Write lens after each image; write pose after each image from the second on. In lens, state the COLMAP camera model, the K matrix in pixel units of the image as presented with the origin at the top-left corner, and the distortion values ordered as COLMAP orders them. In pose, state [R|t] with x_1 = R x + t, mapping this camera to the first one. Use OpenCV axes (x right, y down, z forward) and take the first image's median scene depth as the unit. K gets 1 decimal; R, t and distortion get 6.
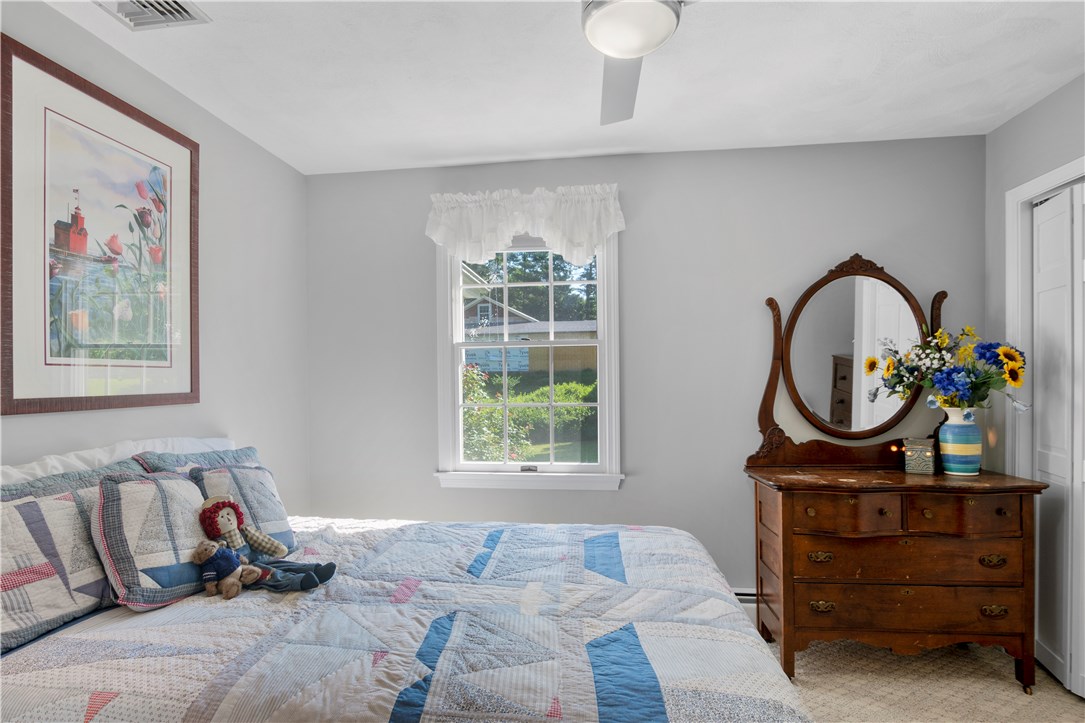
lens RADIAL K [[556.6, 0, 548.8], [0, 556.6, 377.8], [0, 0, 1]] dist [-0.031676, 0.007075]
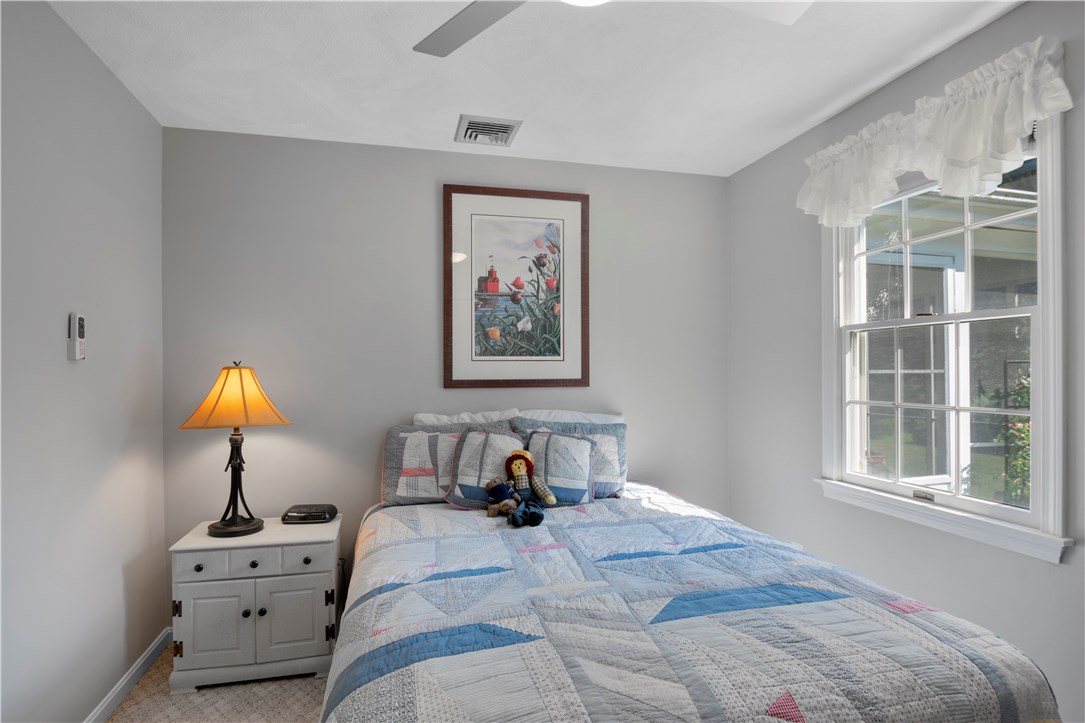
lens RADIAL K [[556.6, 0, 541.8], [0, 556.6, 365.5], [0, 0, 1]] dist [-0.031676, 0.007075]
pose [[0.374098, -0.002542, -0.927386, 0.735103], [0.000537, 0.999997, -0.002524, -0.003583], [0.927389, 0.000446, 0.374098, 0.482422]]
